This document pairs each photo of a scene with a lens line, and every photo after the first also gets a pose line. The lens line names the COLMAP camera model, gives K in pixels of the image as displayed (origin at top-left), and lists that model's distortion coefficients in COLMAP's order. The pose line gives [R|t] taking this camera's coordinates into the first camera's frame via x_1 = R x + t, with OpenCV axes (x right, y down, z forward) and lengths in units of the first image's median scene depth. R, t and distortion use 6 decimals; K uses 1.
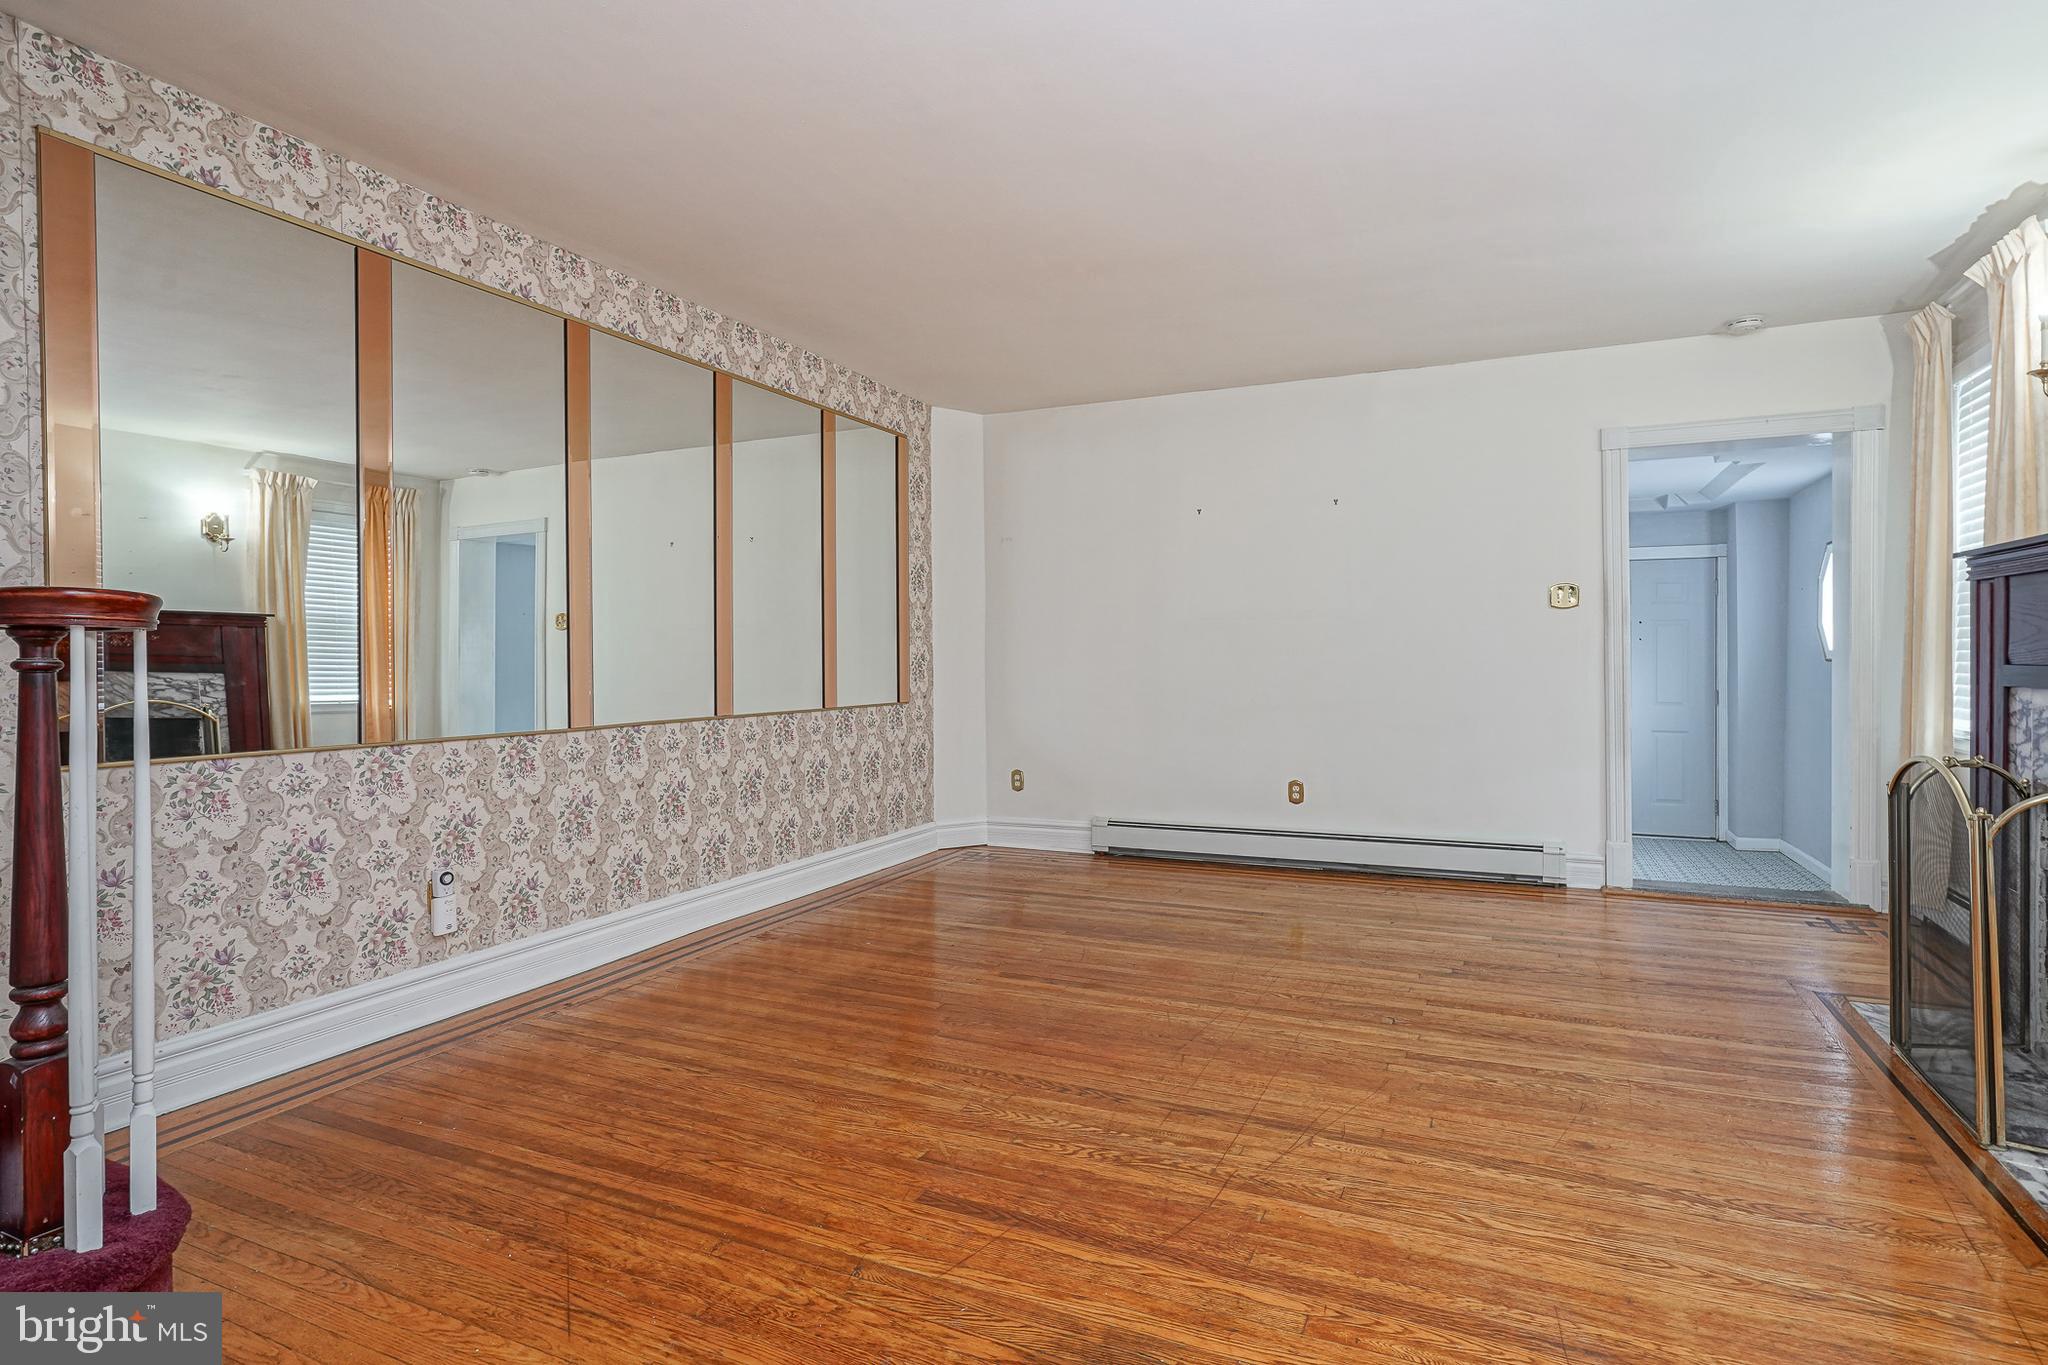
lens RADIAL K [[1000.7, 0, 1084.1], [0, 1000.7, 678.9], [0, 0, 1]] dist [-0.001097, 0.003483]
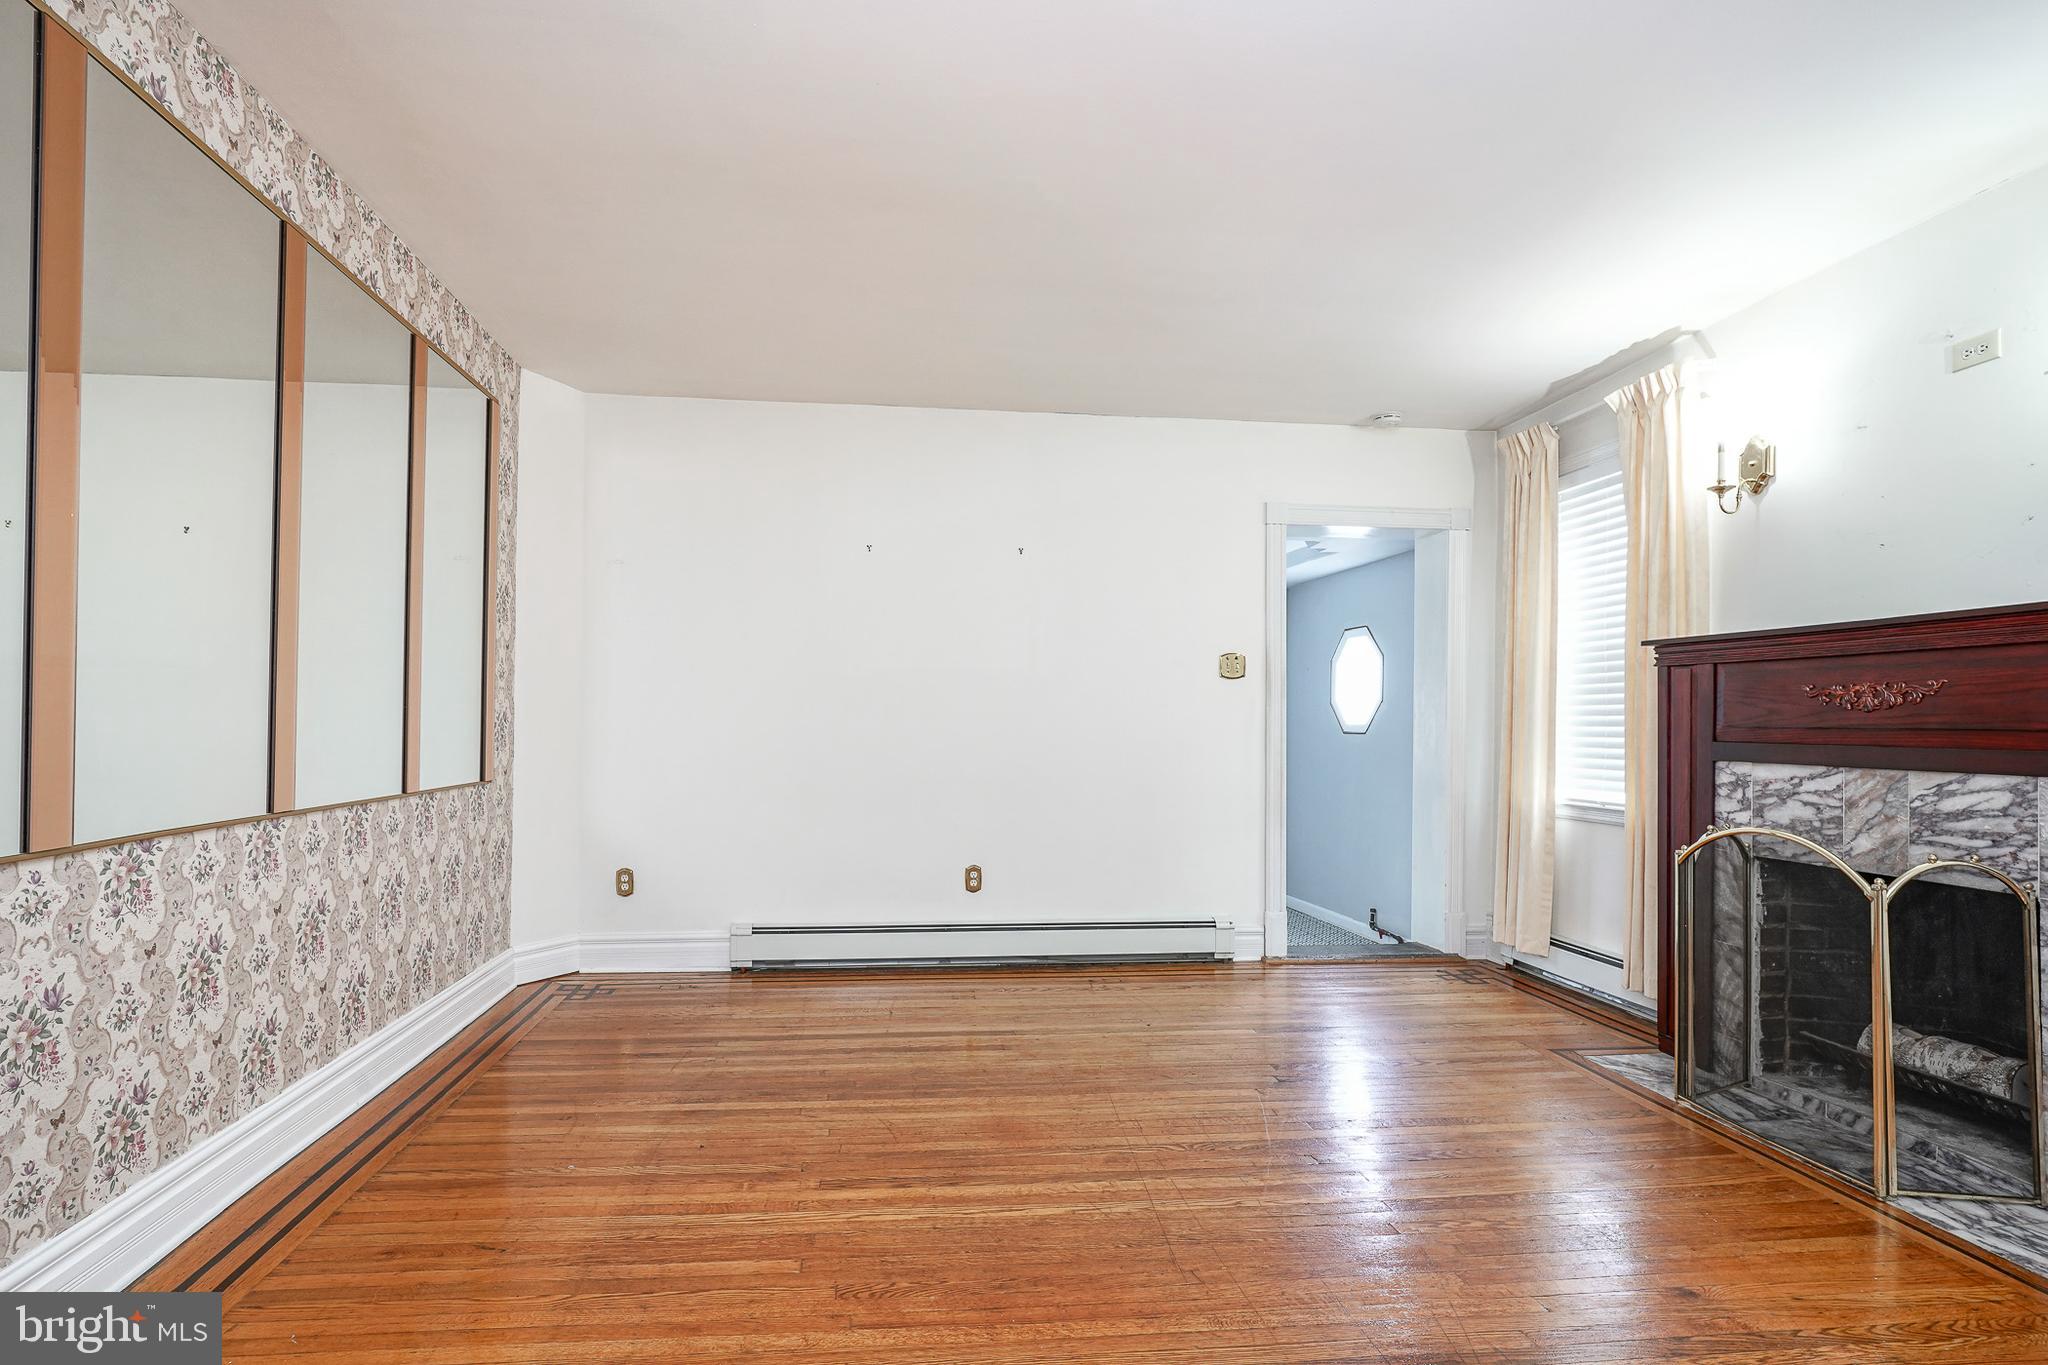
lens RADIAL K [[1000.7, 0, 892.3], [0, 1000.7, 725.3], [0, 0, 1]] dist [-0.001097, 0.003483]
pose [[0.888850, 0.012836, 0.458019, -0.355195], [-0.007017, 0.999872, -0.014404, -0.010295], [-0.458145, 0.009589, 0.888826, 0.362706]]
